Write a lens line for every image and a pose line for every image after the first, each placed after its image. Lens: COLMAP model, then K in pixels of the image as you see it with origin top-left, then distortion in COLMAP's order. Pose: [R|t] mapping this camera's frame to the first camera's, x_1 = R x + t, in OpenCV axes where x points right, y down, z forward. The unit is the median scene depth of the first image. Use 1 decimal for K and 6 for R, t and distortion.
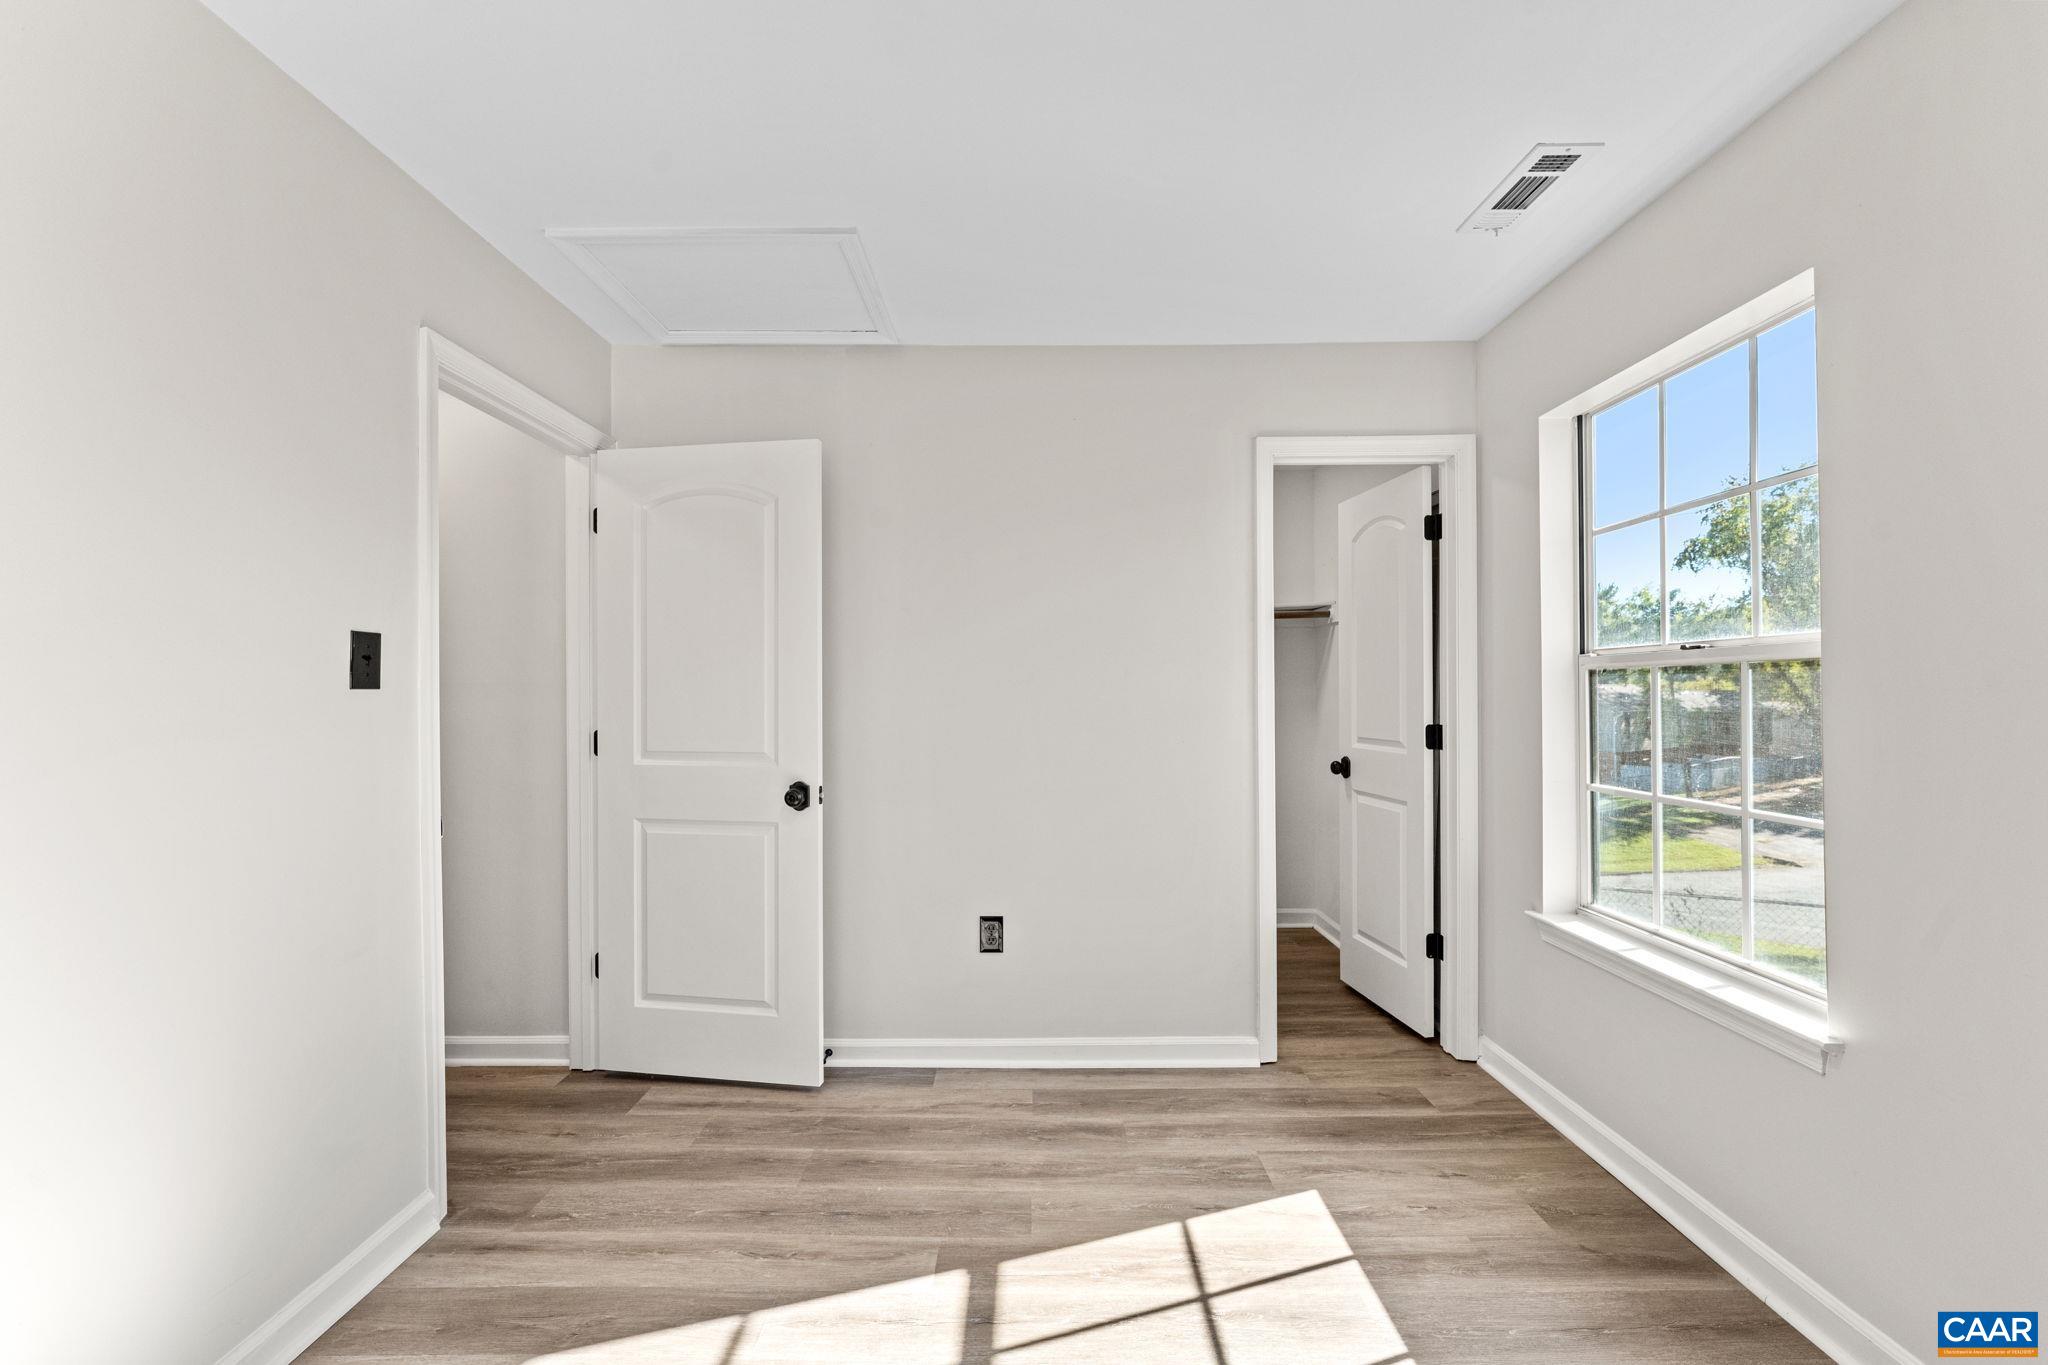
lens RADIAL K [[836.4, 0, 1024.0], [0, 836.4, 682.5], [0, 0, 1]] dist [-0.000517, -0.000028]
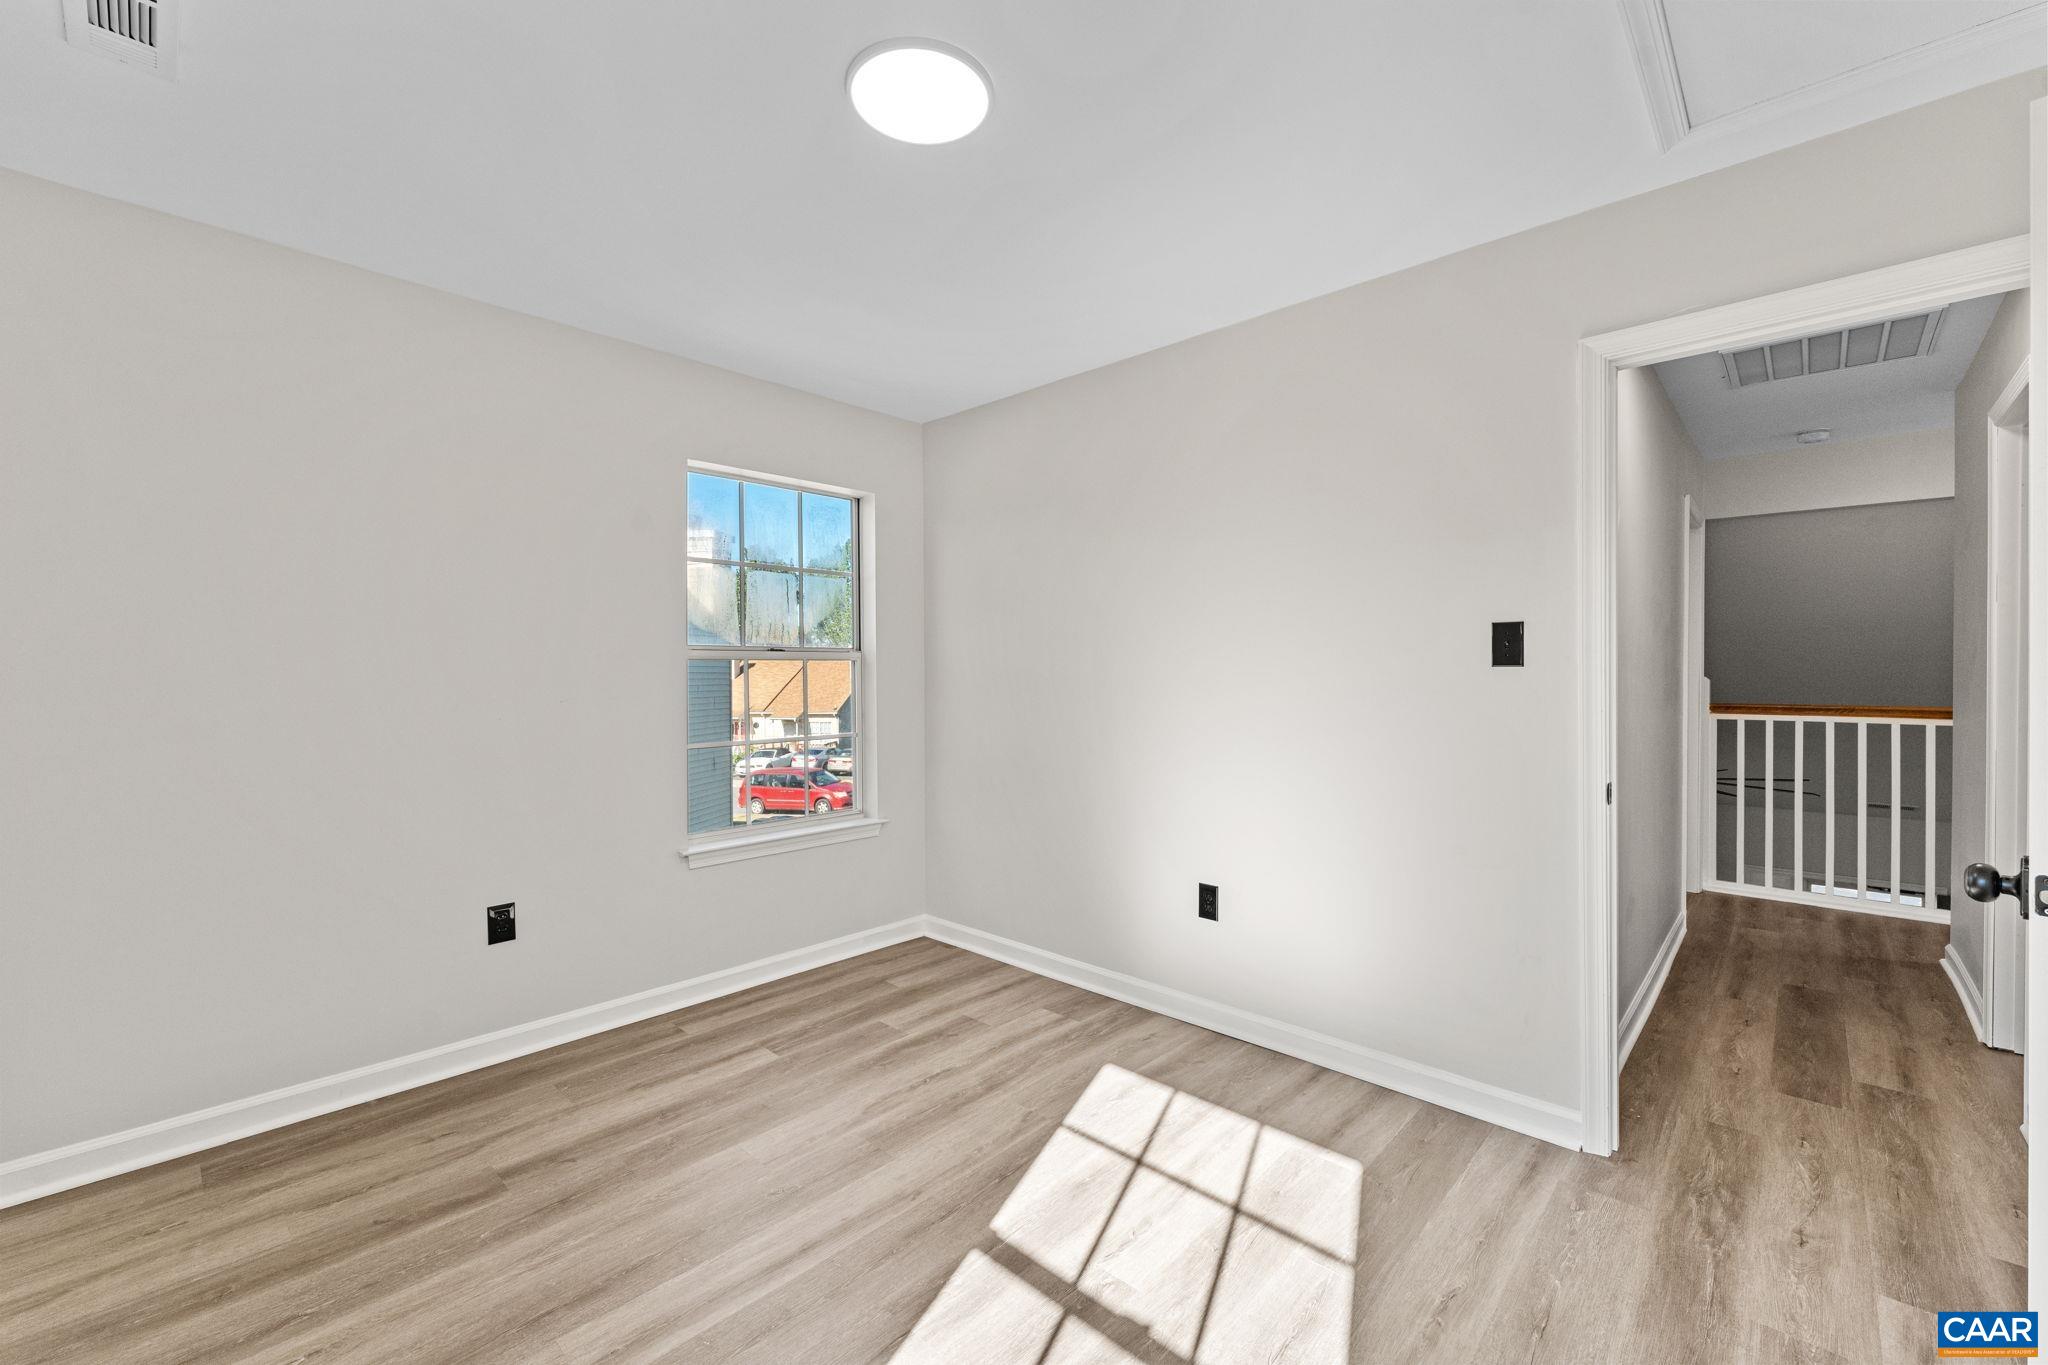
lens RADIAL K [[851.1, 0, 1016.5], [0, 851.1, 679.7], [0, 0, 1]] dist [-0.001676, -0.000192]
pose [[-0.681247, 0.017264, -0.731850, 0.636128], [0.016695, 0.999828, 0.008044, 0.004852], [0.731863, -0.006738, -0.681418, 1.250116]]
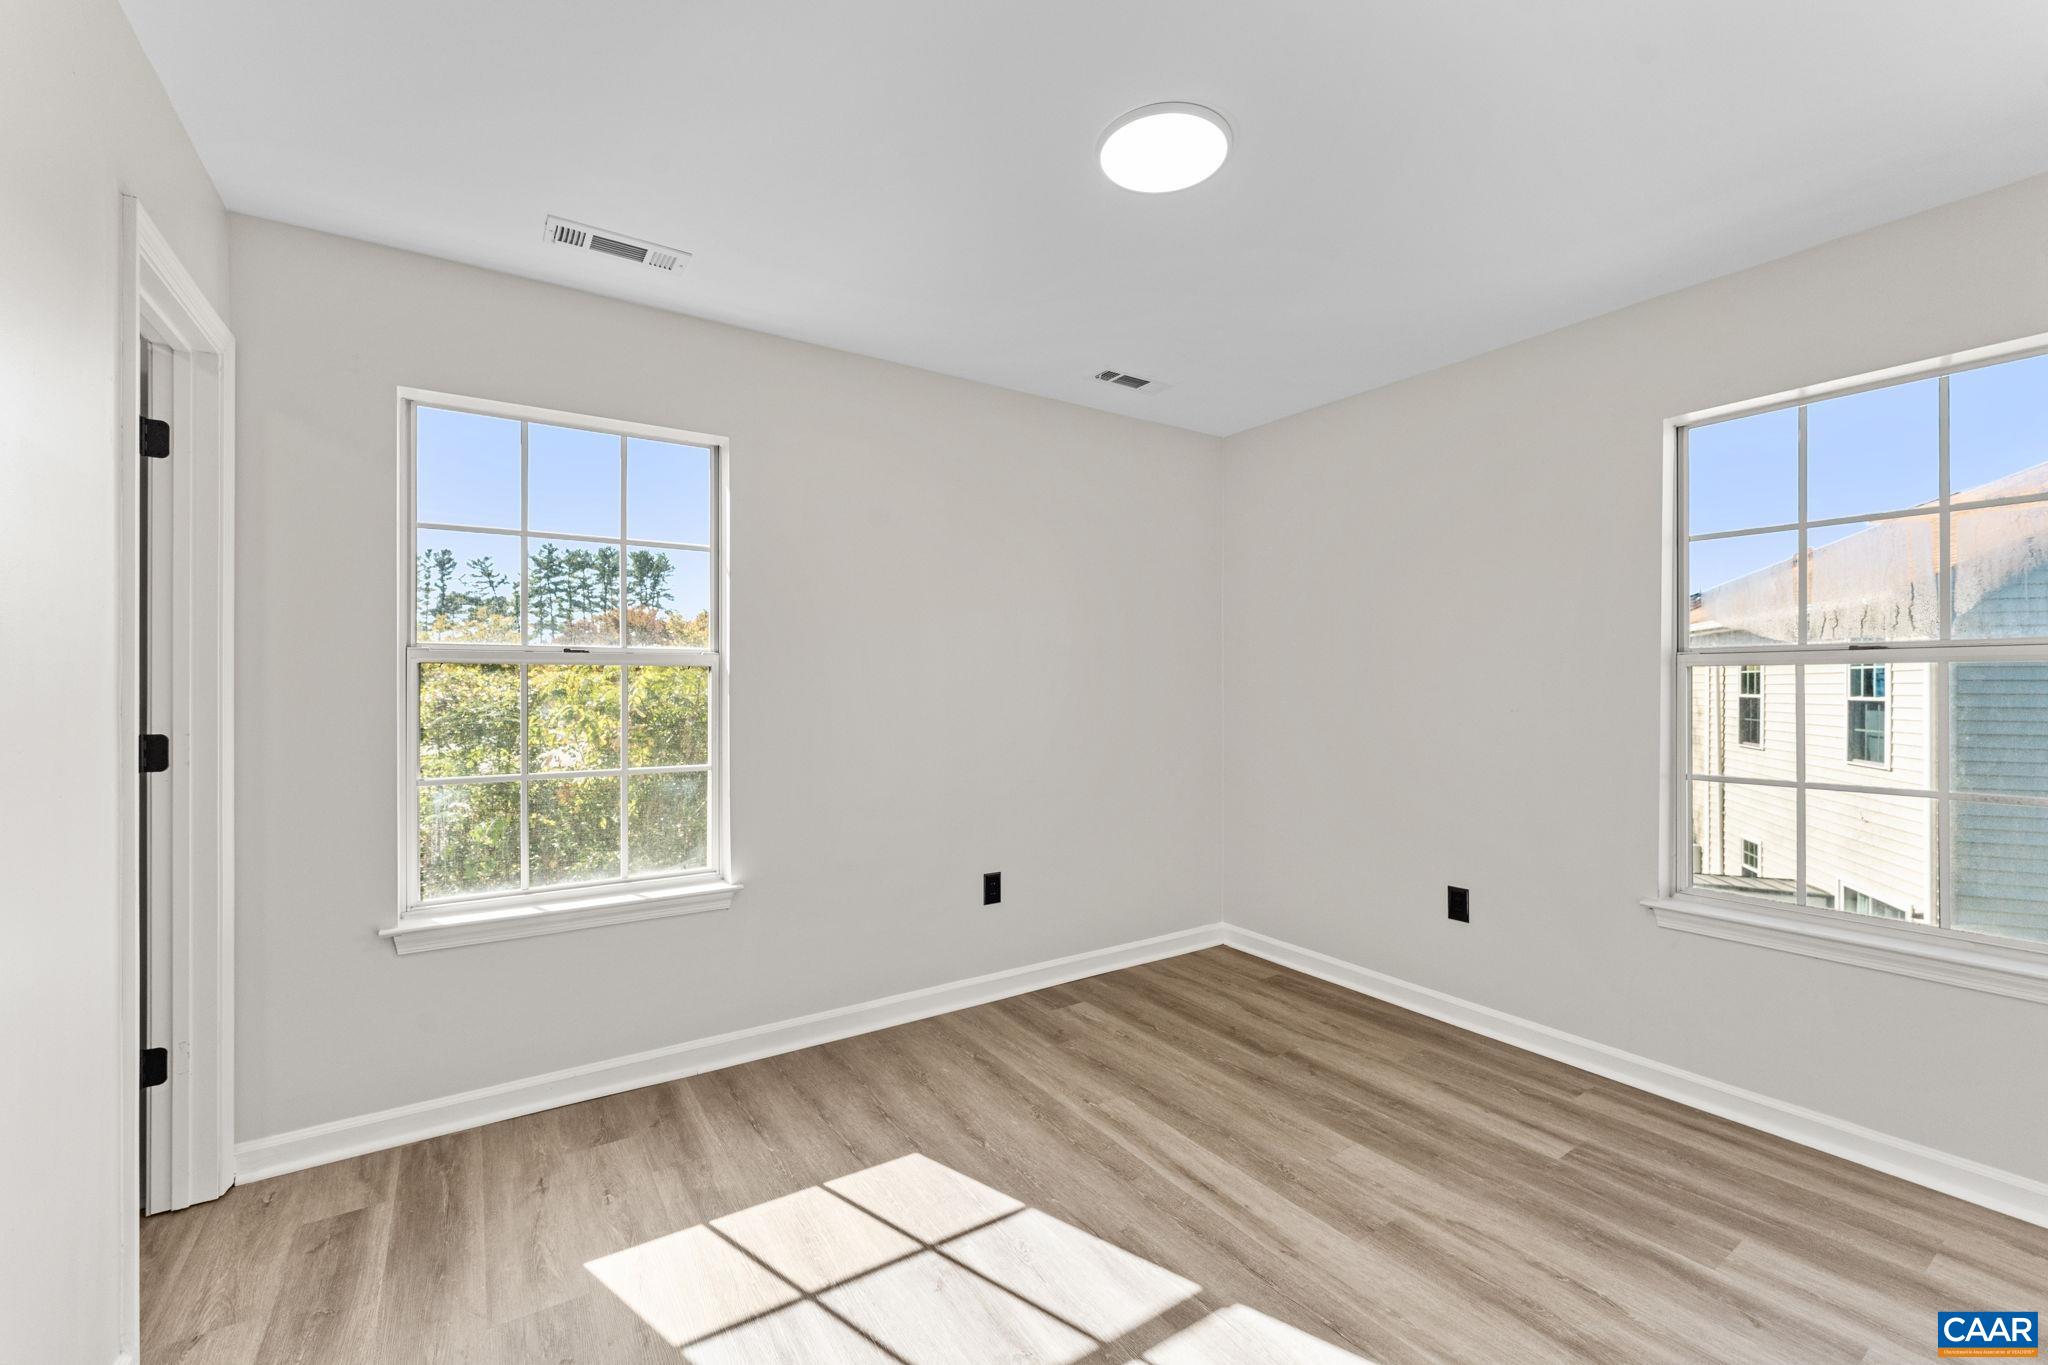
lens RADIAL K [[851.1, 0, 1016.5], [0, 851.1, 679.7], [0, 0, 1]] dist [-0.001676, -0.000192]
pose [[-0.552410, 0.009617, 0.833517, -0.694637], [-0.006102, 0.999860, -0.015581, 0.018438], [-0.833550, -0.013693, -0.552274, 1.233511]]
